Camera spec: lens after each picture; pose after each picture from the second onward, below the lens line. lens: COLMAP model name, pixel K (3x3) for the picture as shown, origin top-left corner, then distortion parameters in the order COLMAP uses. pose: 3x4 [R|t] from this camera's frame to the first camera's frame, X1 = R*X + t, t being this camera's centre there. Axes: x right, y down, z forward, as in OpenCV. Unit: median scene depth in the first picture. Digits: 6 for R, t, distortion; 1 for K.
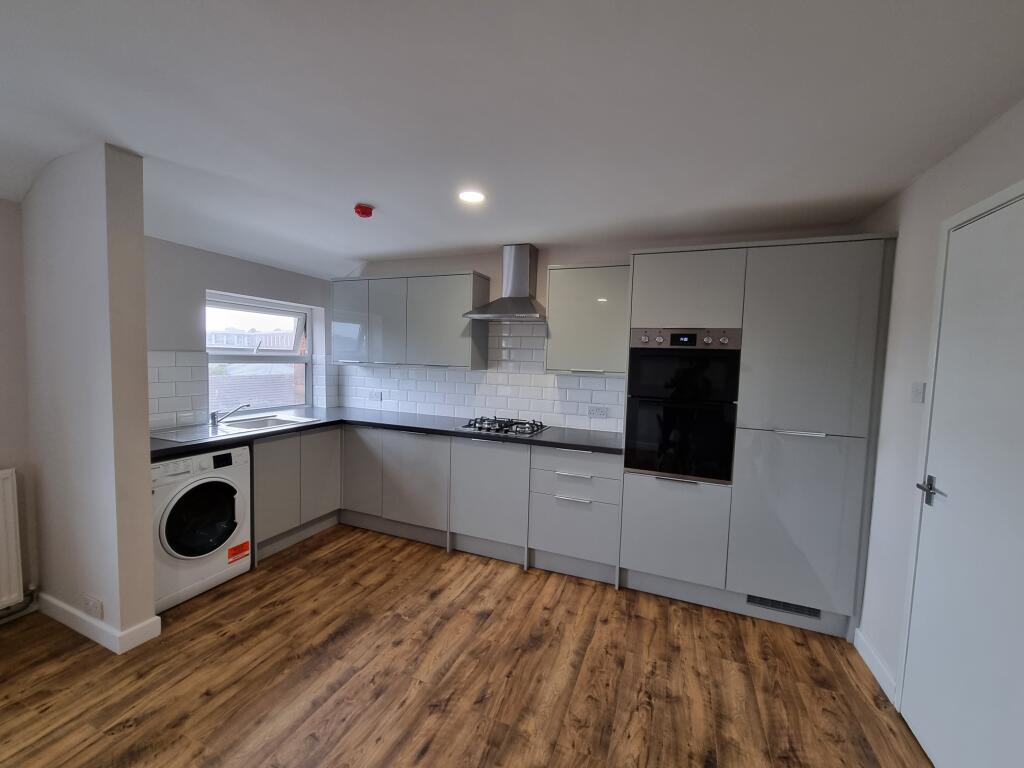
lens RADIAL K [[417.5, 0, 512.0], [0, 417.5, 384.0], [0, 0, 1]] dist [-0.002216, -0.000177]
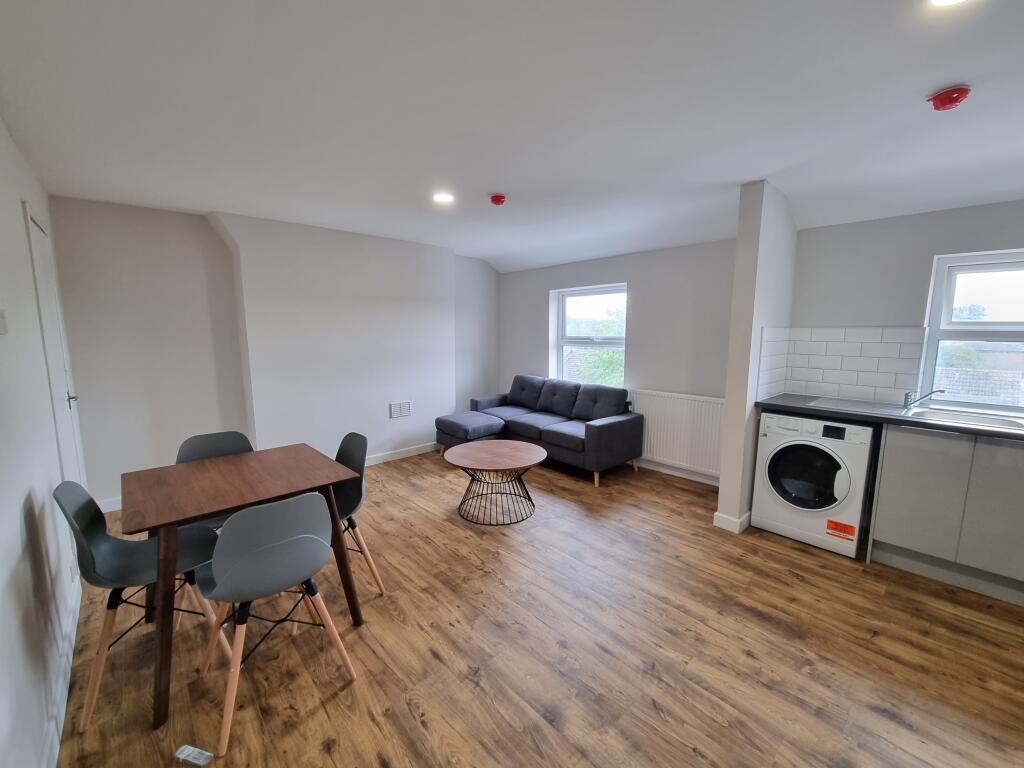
lens RADIAL K [[417.5, 0, 512.0], [0, 417.5, 384.0], [0, 0, 1]] dist [-0.002216, -0.000177]
pose [[-0.439109, 0.082307, -0.894656, 0.615168], [-0.072524, 0.989298, 0.126610, -0.006338], [0.895502, 0.120480, -0.428440, 0.791153]]
